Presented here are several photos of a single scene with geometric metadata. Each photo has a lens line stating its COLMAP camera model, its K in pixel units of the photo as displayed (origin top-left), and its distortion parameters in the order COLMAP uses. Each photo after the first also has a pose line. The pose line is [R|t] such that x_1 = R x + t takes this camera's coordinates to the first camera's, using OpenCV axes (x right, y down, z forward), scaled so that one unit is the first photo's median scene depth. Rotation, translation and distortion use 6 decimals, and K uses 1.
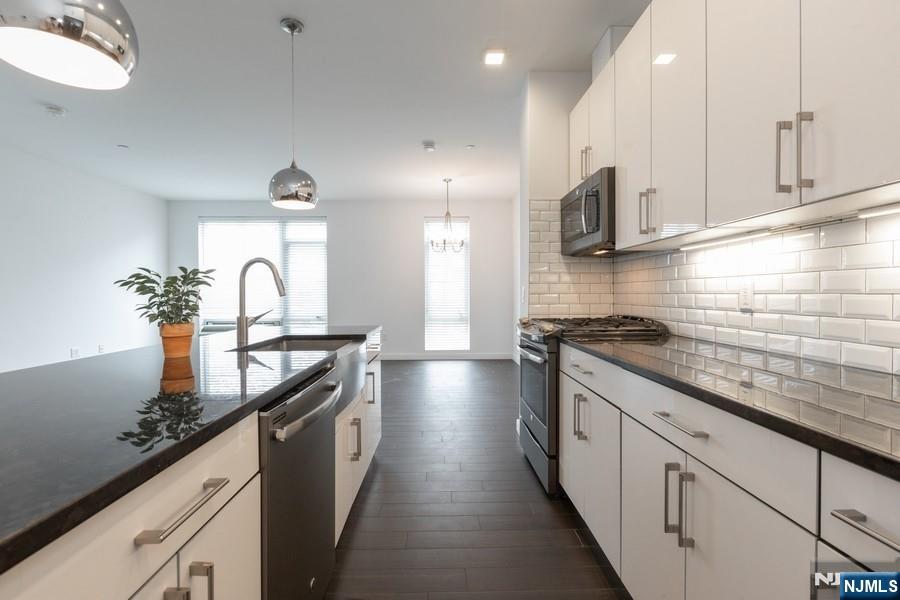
lens RADIAL K [[416.6, 0, 455.1], [0, 416.6, 297.5], [0, 0, 1]] dist [-0.012082, 0.001333]
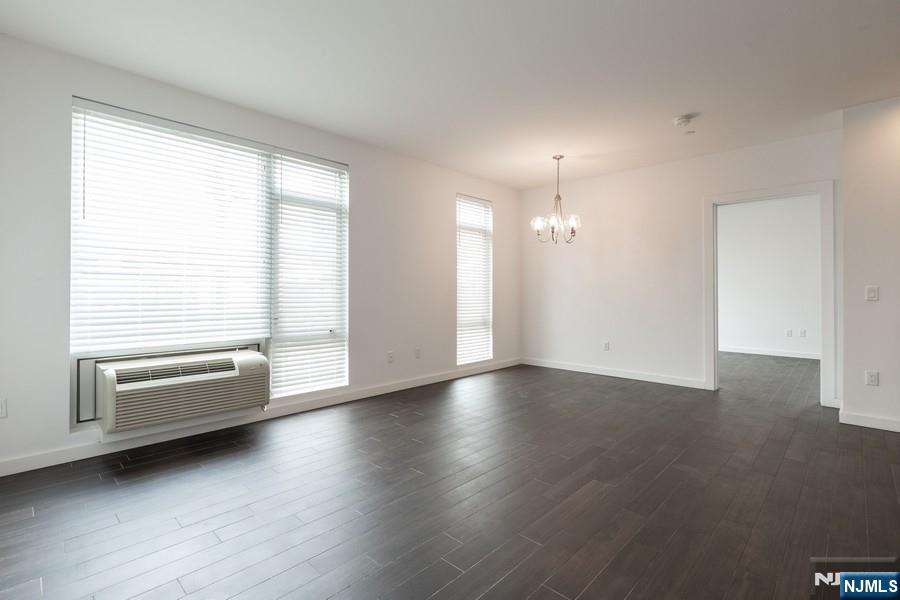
lens RADIAL K [[416.6, 0, 448.4], [0, 416.6, 293.1], [0, 0, 1]] dist [-0.012082, 0.001333]
pose [[0.713048, 0.001902, 0.701113, -2.622972], [0.002045, 0.999986, -0.004793, -0.014992], [-0.701112, 0.004851, 0.713034, 1.933770]]
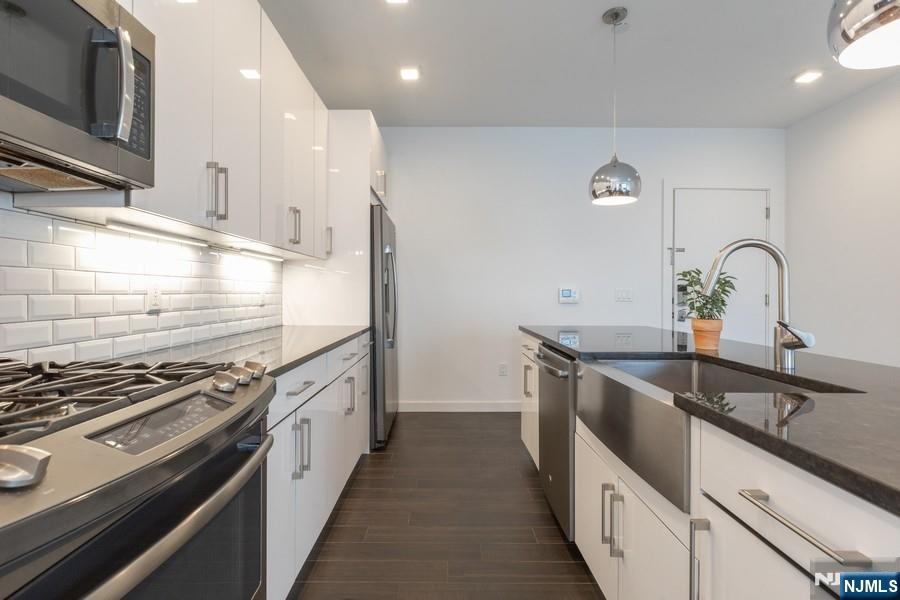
lens RADIAL K [[416.6, 0, 446.7], [0, 416.6, 291.5], [0, 0, 1]] dist [-0.012082, 0.001333]
pose [[-0.999785, -0.000712, 0.020716, 0.008348], [-0.000563, 0.999974, 0.007200, -0.022286], [-0.020721, 0.007187, -0.999759, 1.941685]]
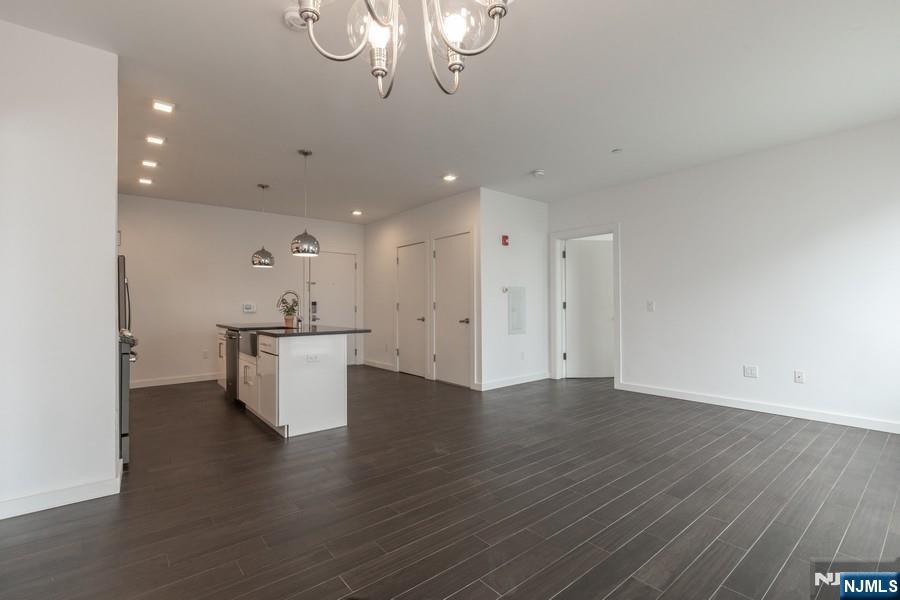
lens RADIAL K [[416.6, 0, 451.1], [0, 416.6, 297.6], [0, 0, 1]] dist [-0.012082, 0.001333]
pose [[-0.790726, -0.004508, -0.612153, 0.288777], [0.000930, 0.999963, -0.008564, -0.048495], [0.612169, -0.007341, -0.790693, 3.971819]]
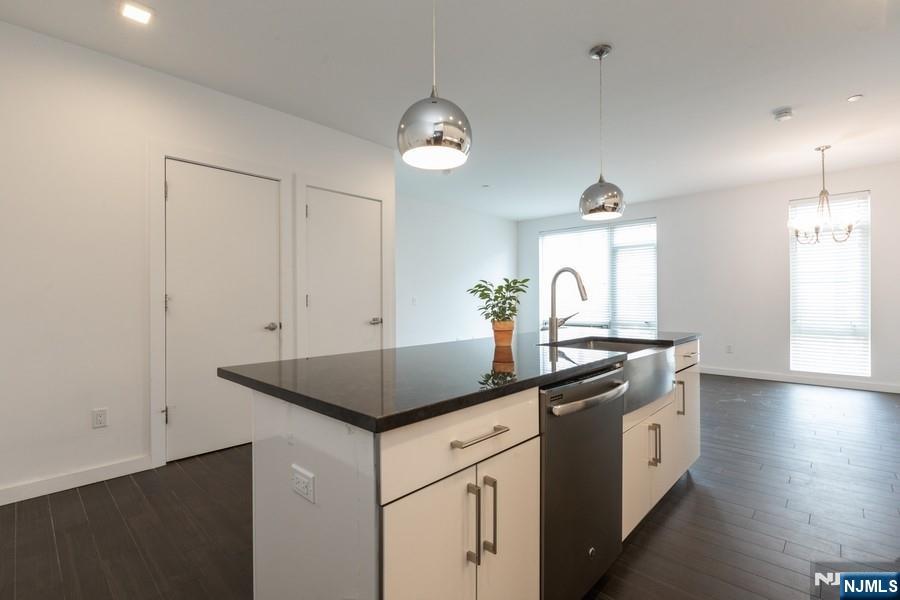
lens RADIAL K [[416.6, 0, 441.9], [0, 416.6, 299.1], [0, 0, 1]] dist [-0.012082, 0.001333]
pose [[0.700327, 0.001328, -0.713820, 0.109434], [-0.005740, 0.999976, -0.003771, -0.000751], [0.713799, 0.006739, 0.700319, -0.061602]]
